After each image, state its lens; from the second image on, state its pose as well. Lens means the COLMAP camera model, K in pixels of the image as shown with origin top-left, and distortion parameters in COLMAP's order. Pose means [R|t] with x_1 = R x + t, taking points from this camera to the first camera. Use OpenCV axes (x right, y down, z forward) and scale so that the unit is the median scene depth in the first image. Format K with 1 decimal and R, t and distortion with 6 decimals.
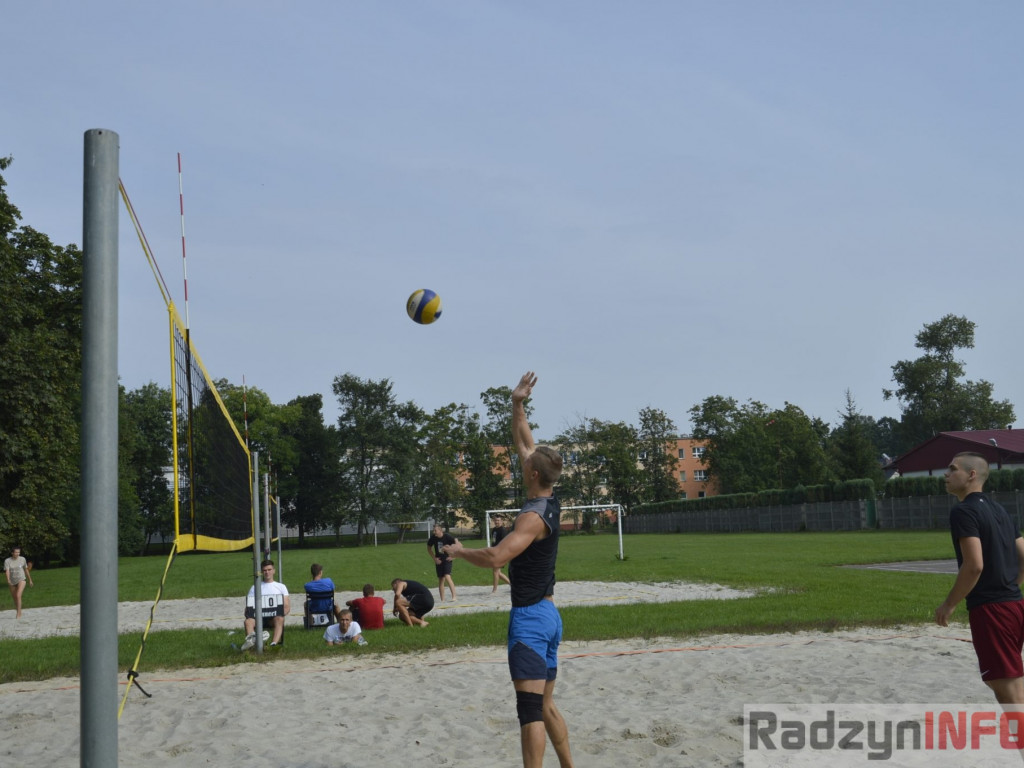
lens RADIAL K [[1170.2, 0, 503.2], [0, 1170.2, 398.0], [0, 0, 1]] dist [-0.022750, 0.000000]
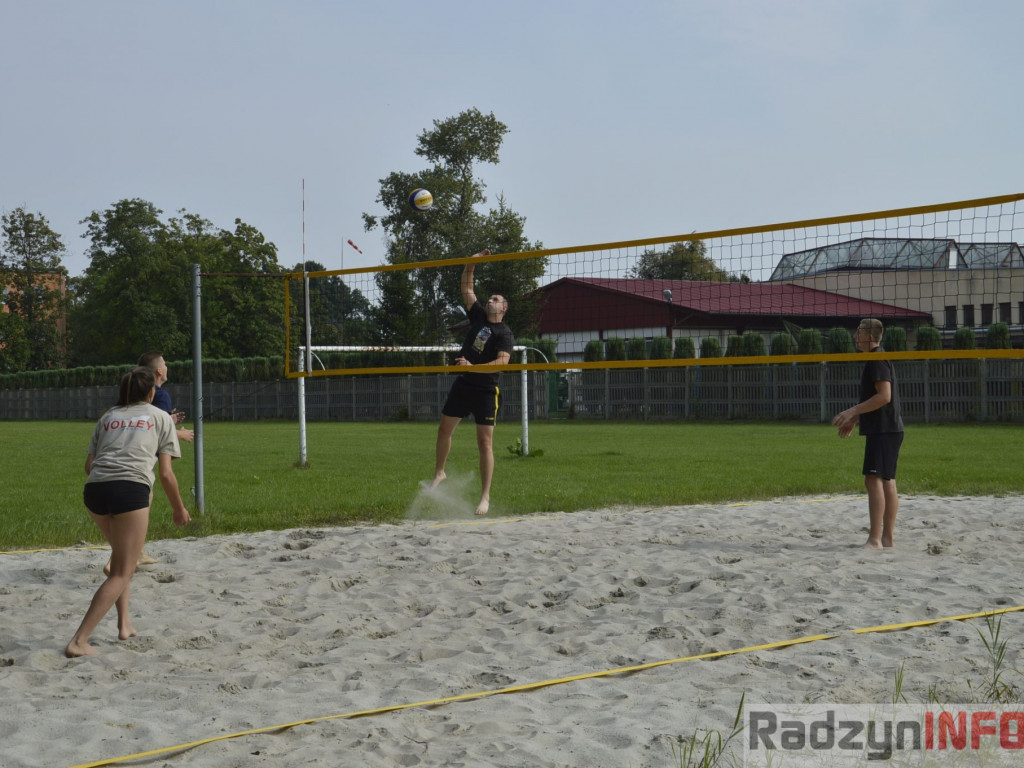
lens RADIAL K [[1741.7, 0, 496.4], [0, 1741.7, 420.4], [0, 0, 1]] dist [-0.010477, 0.000000]
pose [[0.878437, 0.027342, 0.477076, -0.095497], [-0.078825, 0.992976, 0.088230, 0.020497], [-0.471312, -0.115110, 0.874422, 0.123554]]
